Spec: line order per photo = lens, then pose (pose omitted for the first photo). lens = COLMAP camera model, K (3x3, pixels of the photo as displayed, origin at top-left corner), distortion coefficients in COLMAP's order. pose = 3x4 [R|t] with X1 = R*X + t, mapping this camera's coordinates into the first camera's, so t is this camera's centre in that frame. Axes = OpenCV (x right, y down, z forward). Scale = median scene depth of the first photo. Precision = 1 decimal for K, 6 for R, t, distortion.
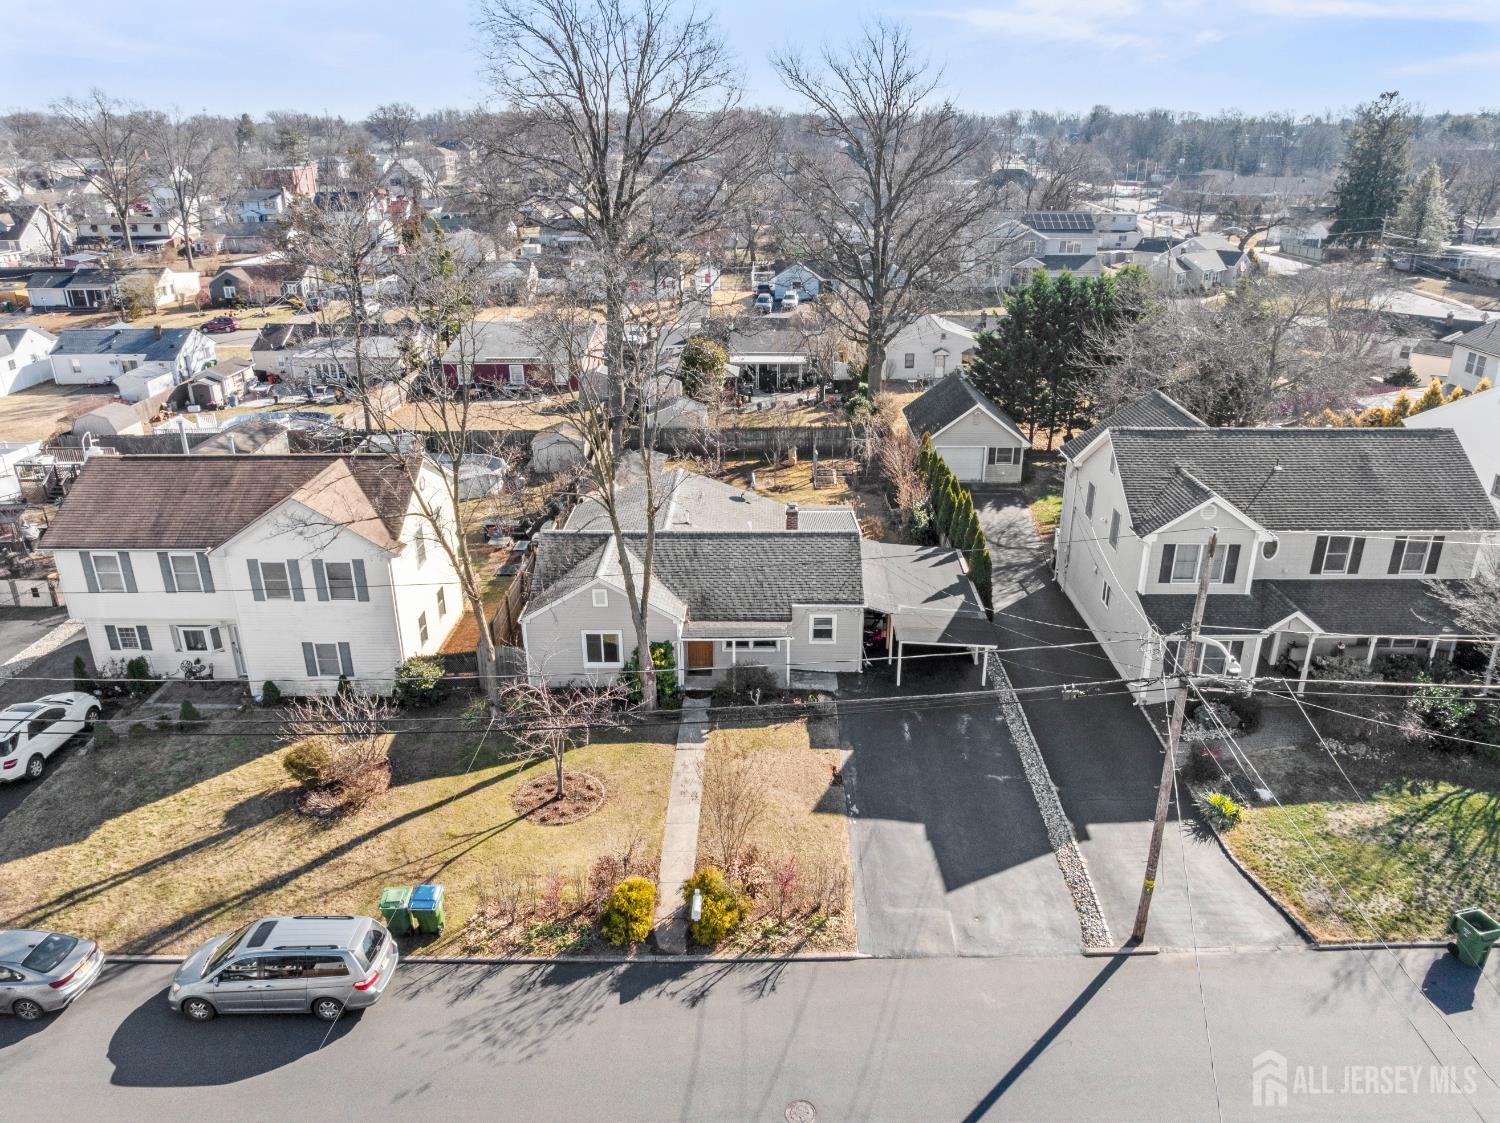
lens RADIAL K [[1061.8, 0, 750.0], [0, 1061.8, 561.5], [0, 0, 1]] dist [-0.061758, 0.040968]
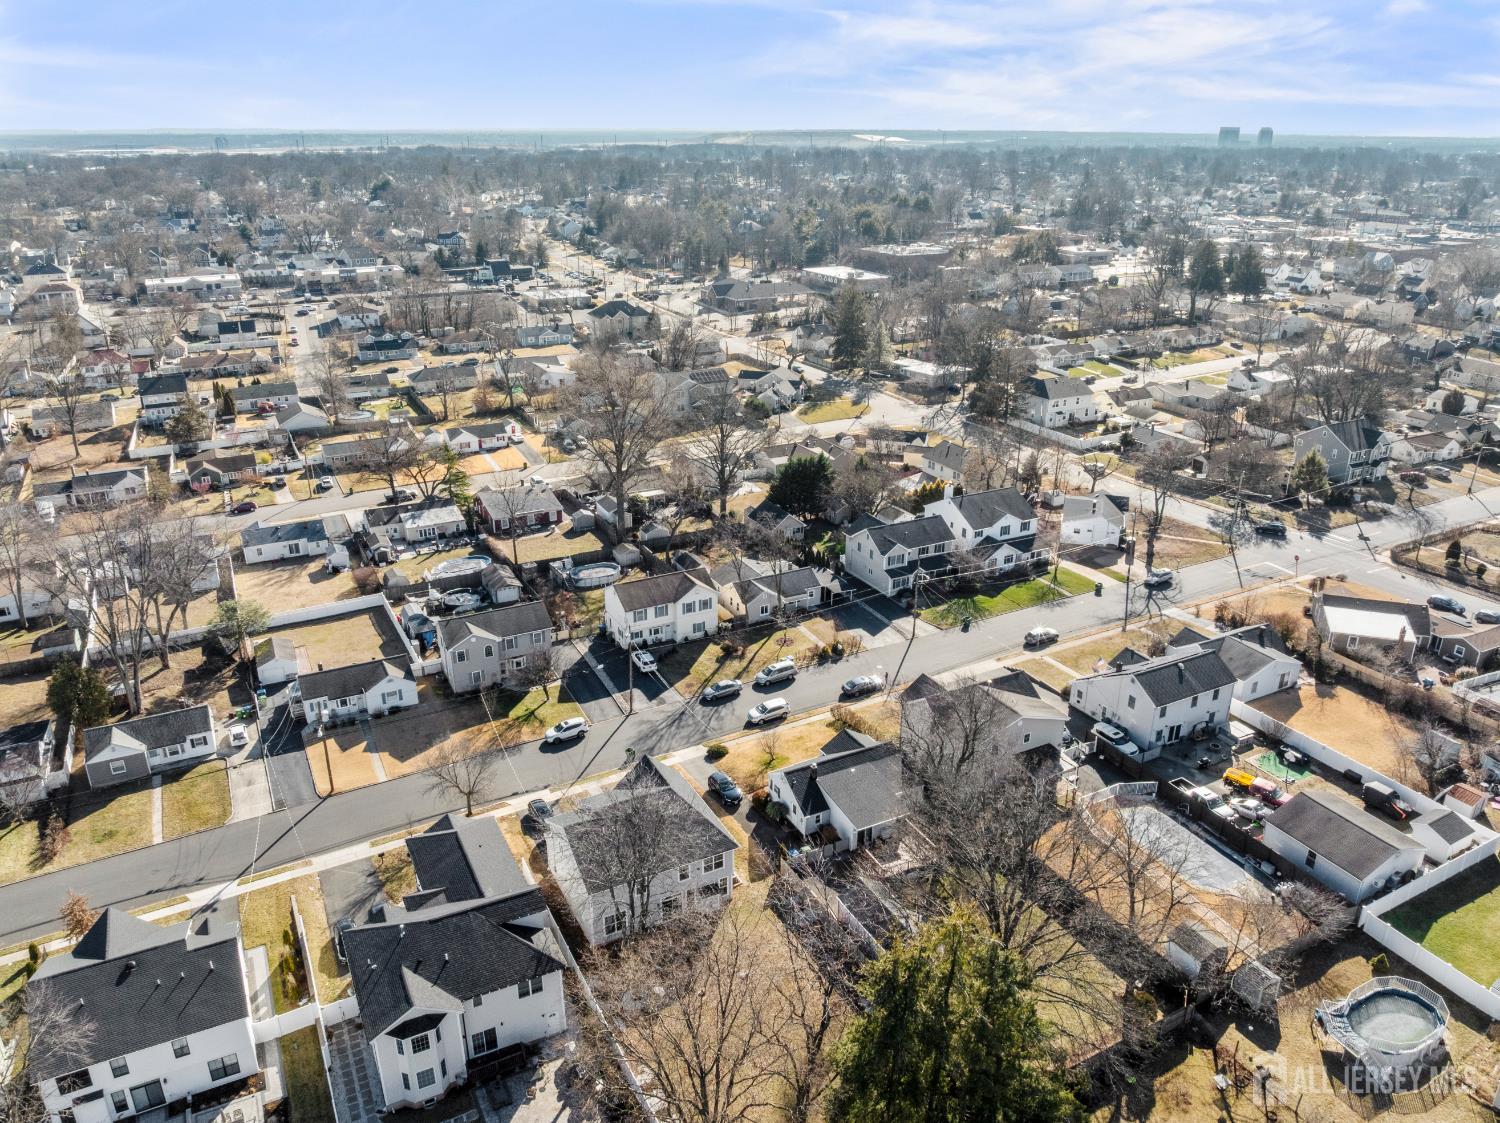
lens RADIAL K [[1061.8, 0, 750.0], [0, 1061.8, 561.5], [0, 0, 1]] dist [-0.061758, 0.040968]
pose [[0.885912, -0.173247, 0.430286, -1.831273], [0.178873, 0.983482, 0.027701, -0.205844], [-0.427977, 0.052426, 0.902268, -2.452008]]
